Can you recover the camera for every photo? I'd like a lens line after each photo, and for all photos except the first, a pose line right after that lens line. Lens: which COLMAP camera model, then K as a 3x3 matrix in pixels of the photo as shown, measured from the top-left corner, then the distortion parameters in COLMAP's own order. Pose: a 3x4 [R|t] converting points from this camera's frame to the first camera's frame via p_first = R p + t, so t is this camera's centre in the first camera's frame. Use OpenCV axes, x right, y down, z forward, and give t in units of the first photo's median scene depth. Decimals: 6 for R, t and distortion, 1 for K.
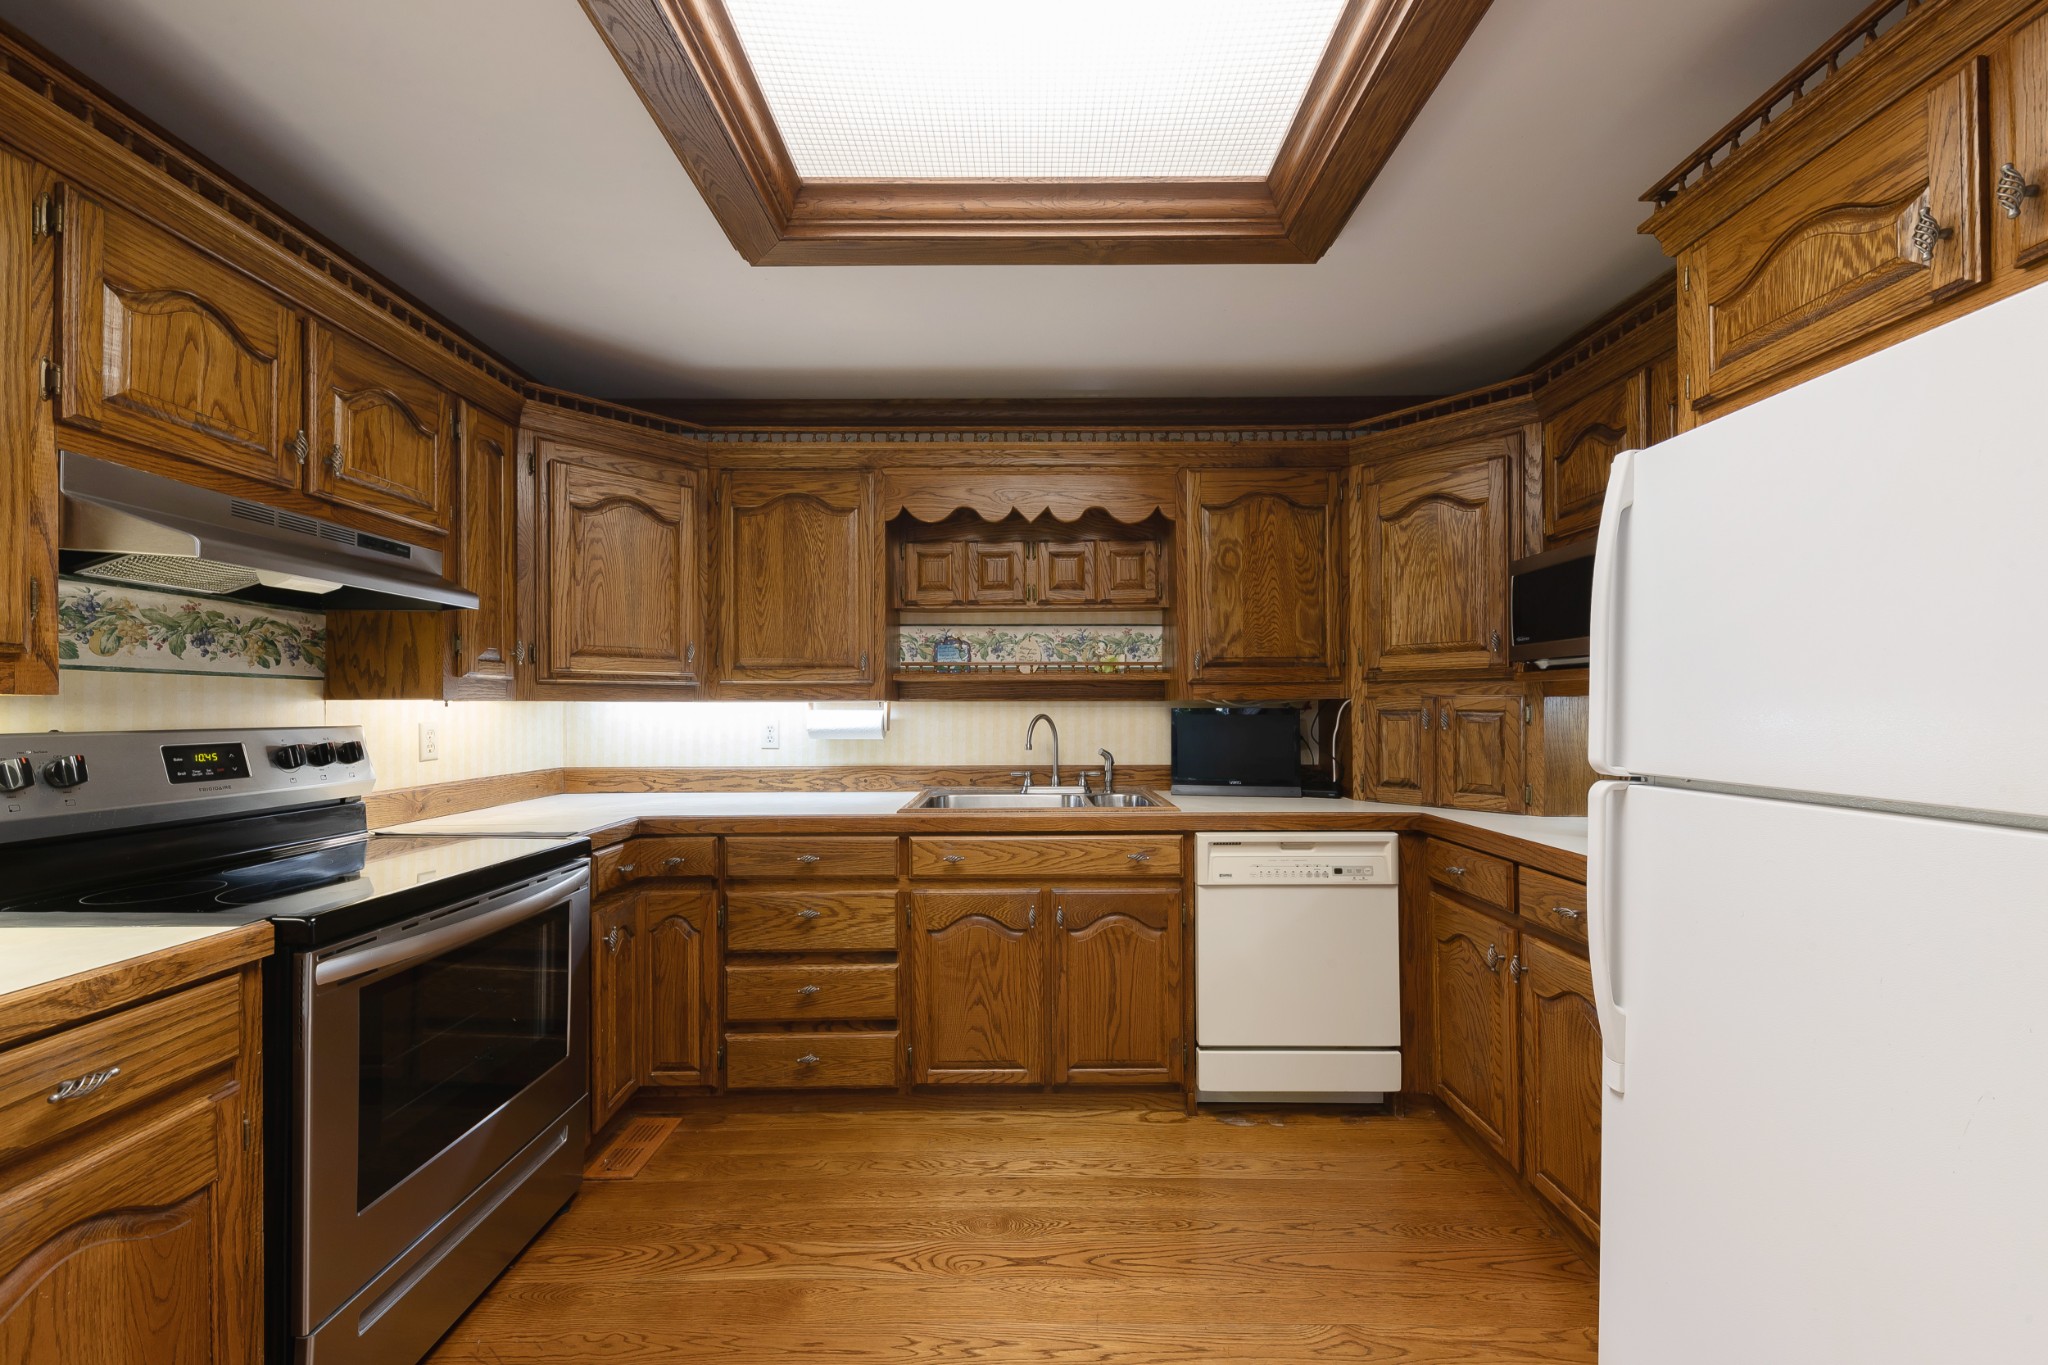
lens RADIAL K [[766.3, 0, 1026.4], [0, 766.3, 711.1], [0, 0, 1]] dist [0.011783, -0.006431]
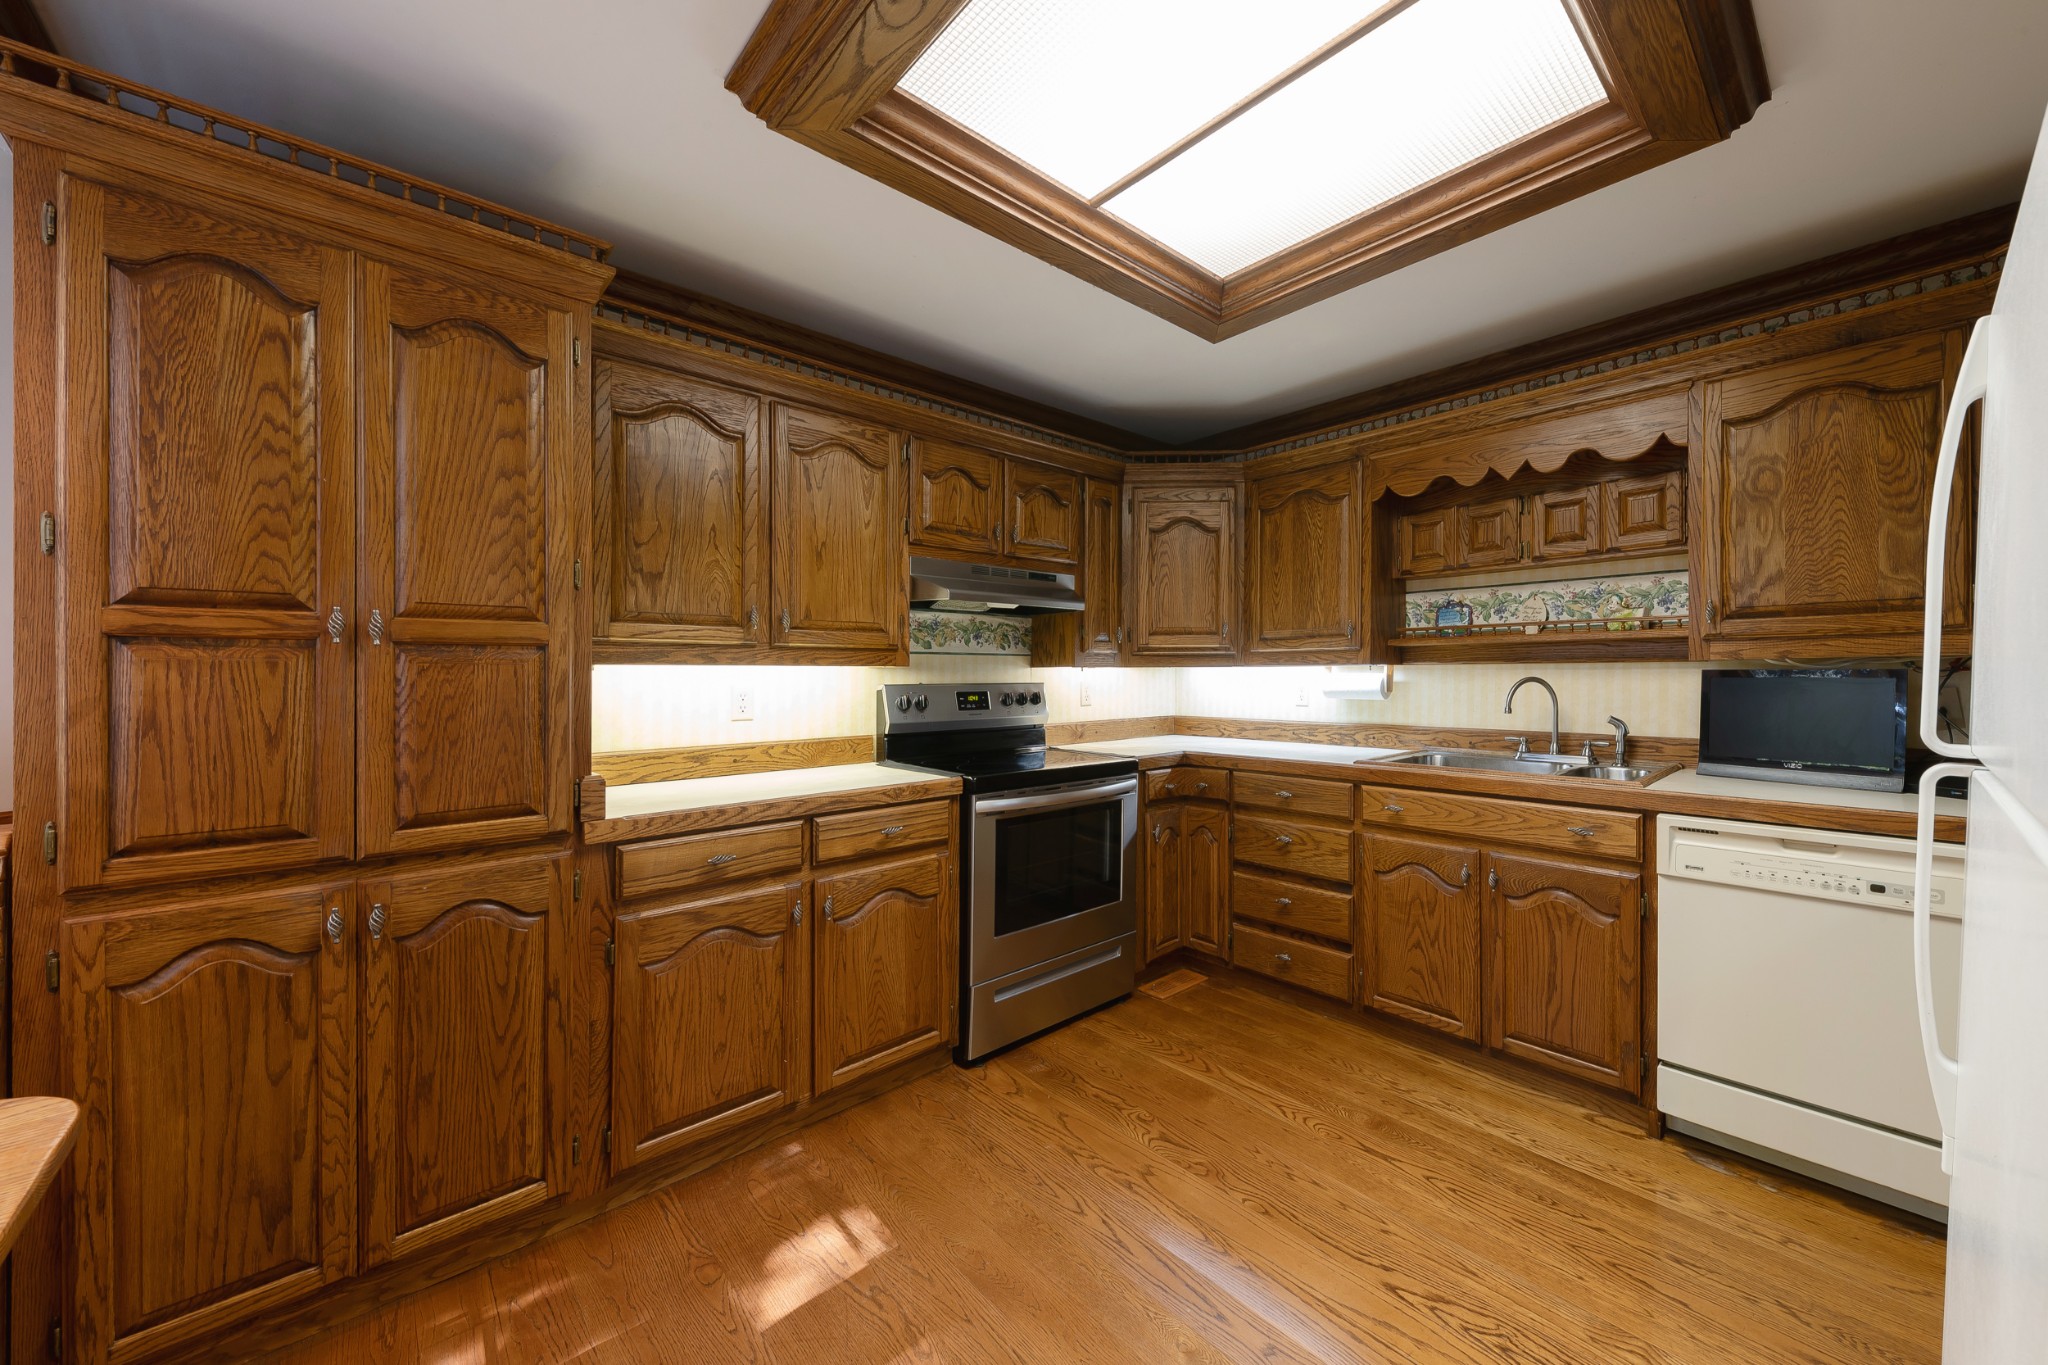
lens RADIAL K [[736.9, 0, 1032.5], [0, 736.9, 680.1], [0, 0, 1]] dist [0.001602, 0.000108]
pose [[0.651054, 0.005468, -0.759012, 0.354995], [-0.000441, 0.999977, 0.006826, 0.002175], [0.759031, -0.004110, 0.651041, -0.071222]]
